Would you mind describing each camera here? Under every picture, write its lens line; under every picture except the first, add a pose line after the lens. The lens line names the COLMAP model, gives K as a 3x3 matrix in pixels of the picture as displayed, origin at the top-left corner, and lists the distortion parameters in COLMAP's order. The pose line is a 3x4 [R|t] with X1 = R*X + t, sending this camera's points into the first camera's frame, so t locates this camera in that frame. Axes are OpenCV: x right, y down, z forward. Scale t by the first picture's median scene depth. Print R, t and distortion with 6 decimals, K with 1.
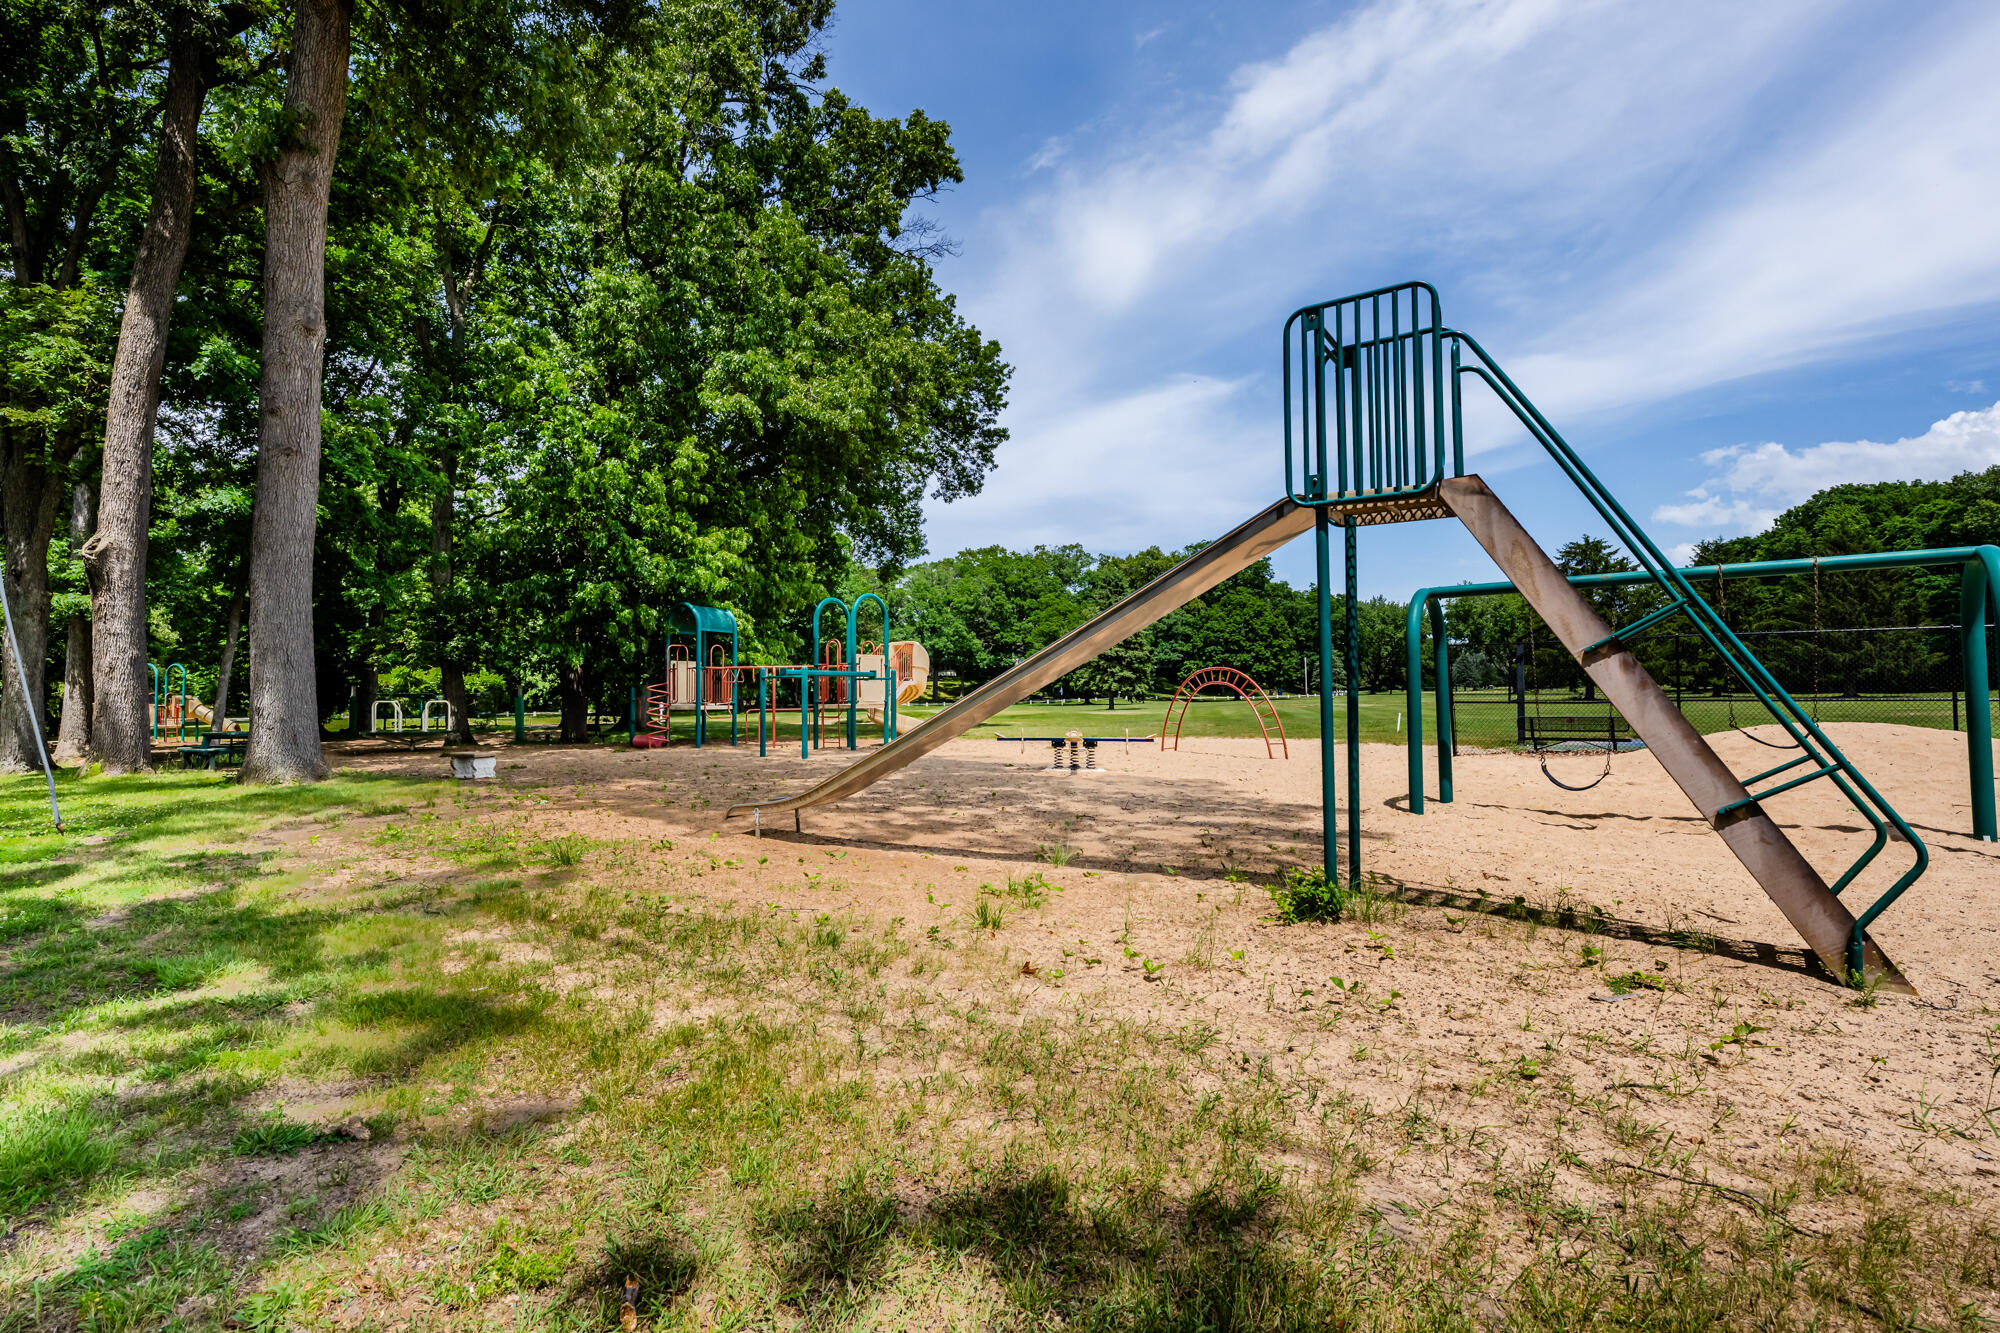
lens RADIAL K [[1152.6, 0, 1000.0], [0, 1152.6, 666.5], [0, 0, 1]] dist [0.000622, -0.054164]
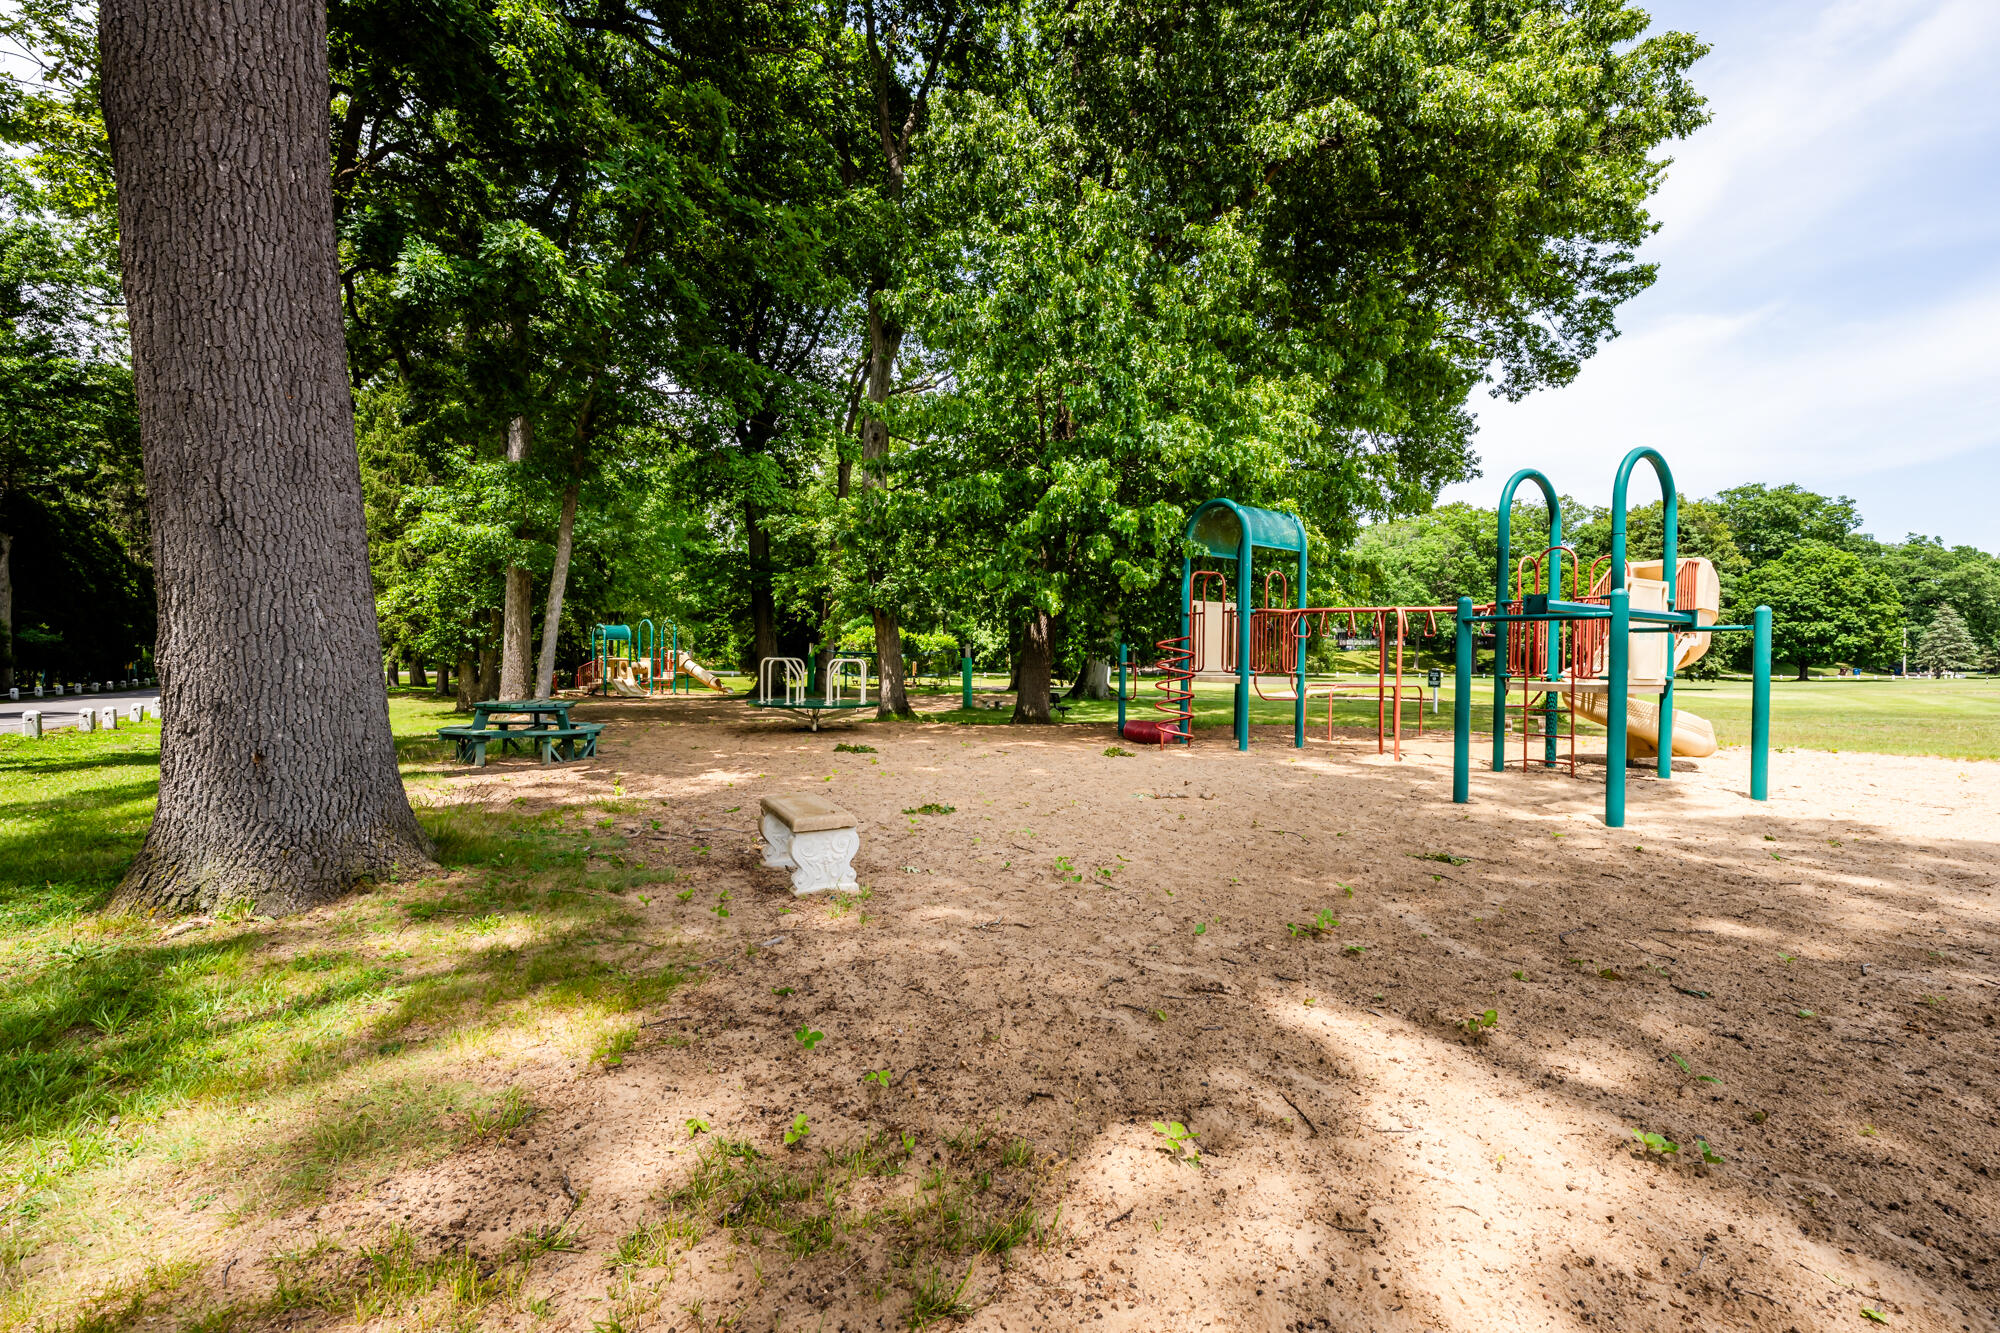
lens RADIAL K [[1152.6, 0, 1000.0], [0, 1152.6, 666.5], [0, 0, 1]] dist [0.000622, -0.054164]
pose [[0.931696, 0.023218, -0.362497, -0.081268], [-0.012678, 0.999426, 0.031427, 0.005777], [0.363018, -0.024684, 0.931455, 0.205041]]
